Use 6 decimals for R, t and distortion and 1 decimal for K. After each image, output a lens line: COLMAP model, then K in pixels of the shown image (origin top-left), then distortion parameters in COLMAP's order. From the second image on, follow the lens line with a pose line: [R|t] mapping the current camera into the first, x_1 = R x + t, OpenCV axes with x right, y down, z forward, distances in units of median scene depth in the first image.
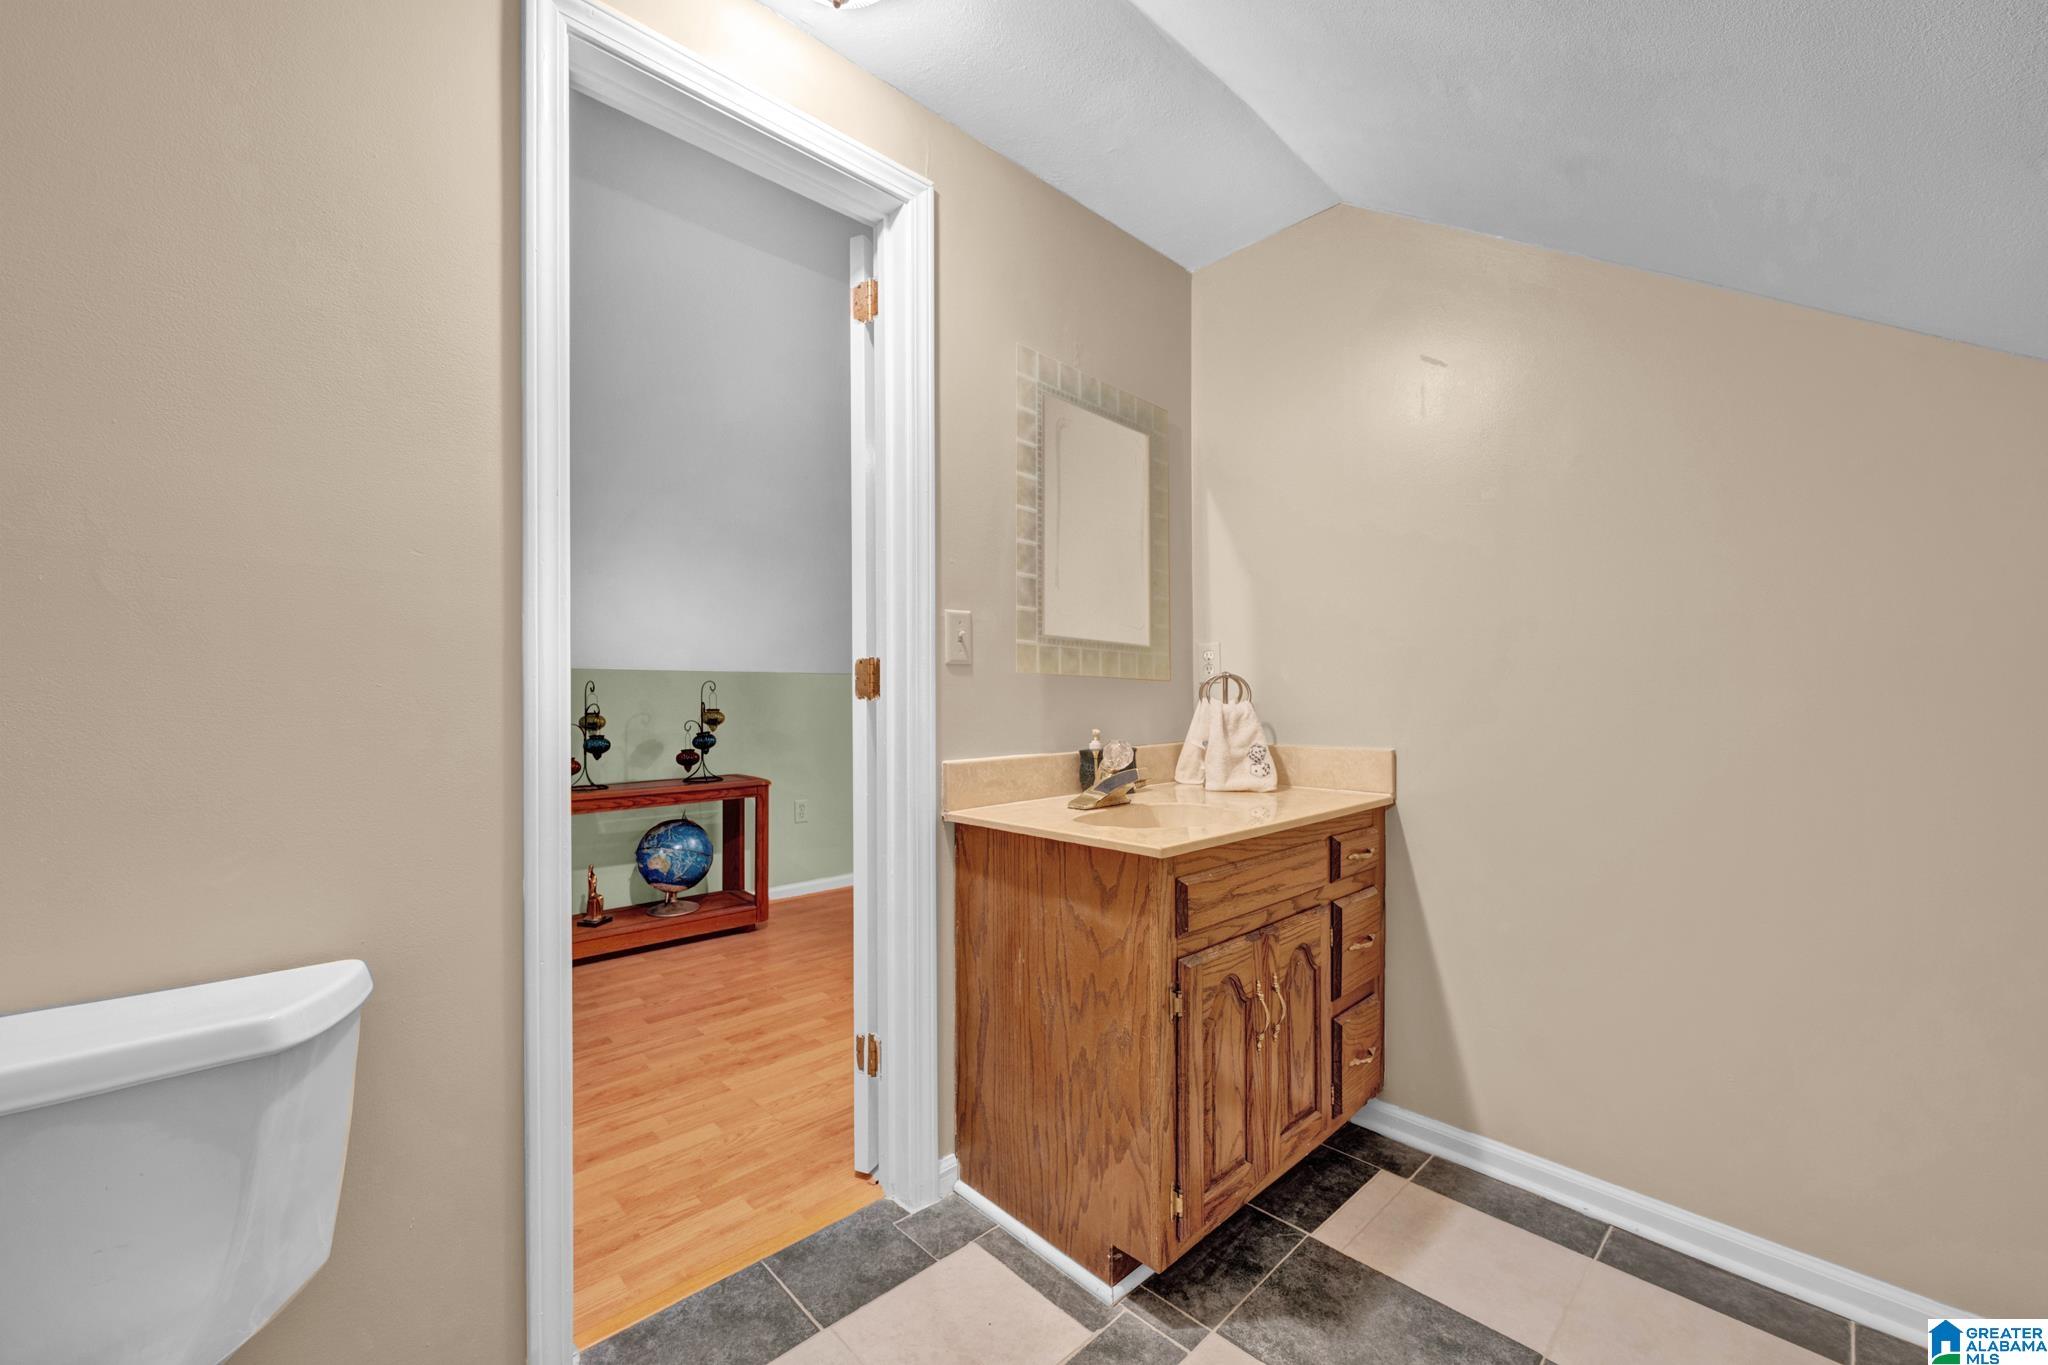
lens RADIAL K [[810.7, 0, 1031.0], [0, 810.7, 687.5], [0, 0, 1]] dist [0.001103, 0.000079]
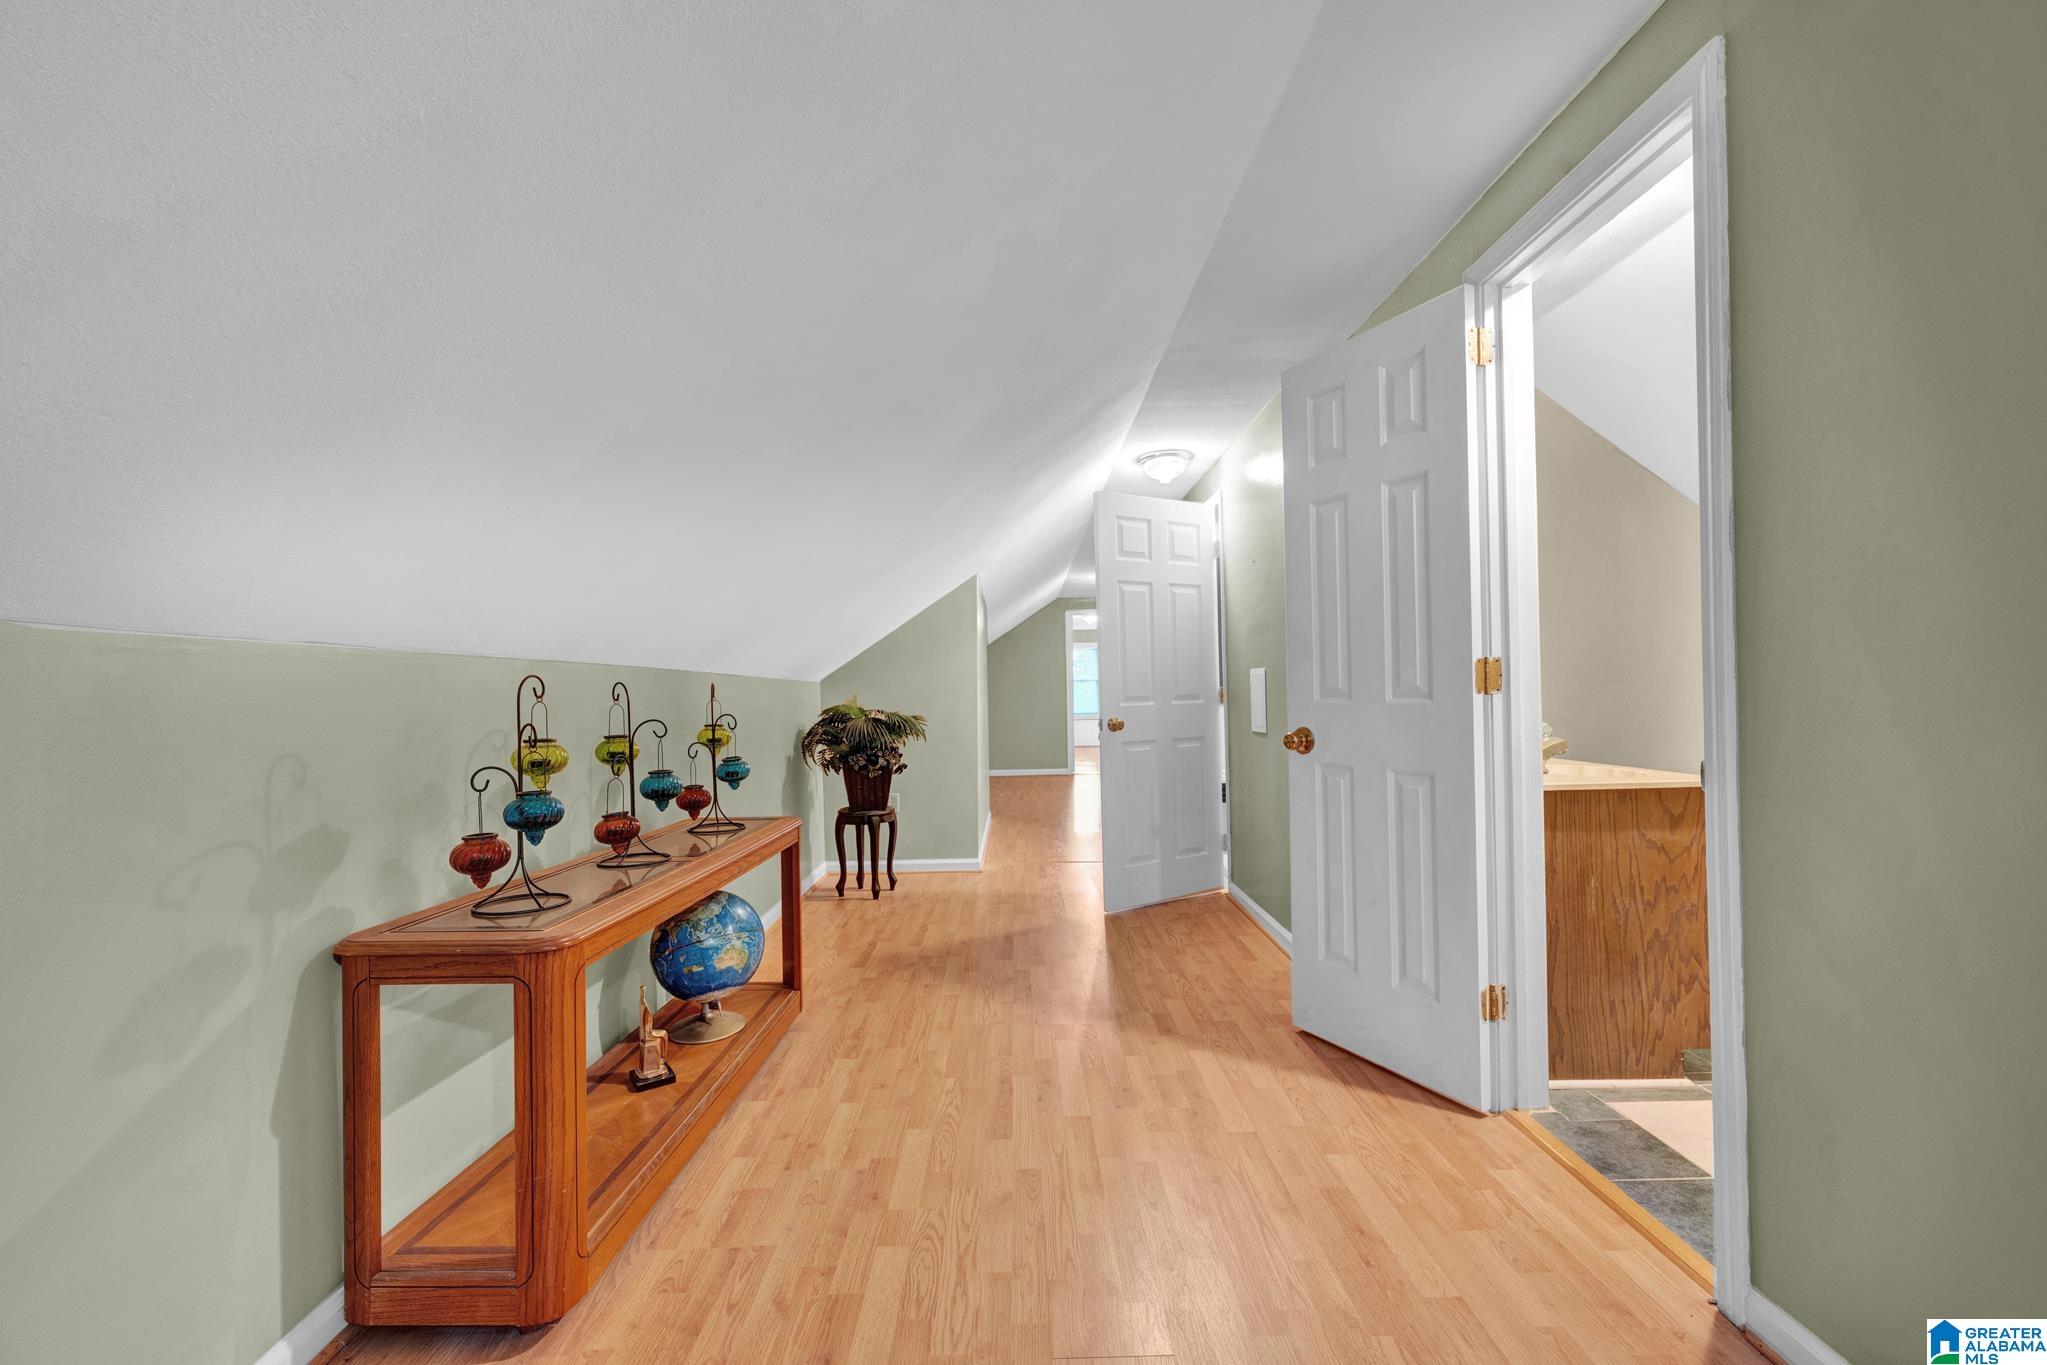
lens RADIAL K [[810.3, 0, 1029.7], [0, 810.3, 685.0], [0, 0, 1]] dist [0.001103, 0.000079]
pose [[0.677252, -0.005797, 0.735728, -1.732447], [0.010889, 0.999938, -0.002145, -0.003114], [-0.735671, 0.009464, 0.677273, 0.818400]]
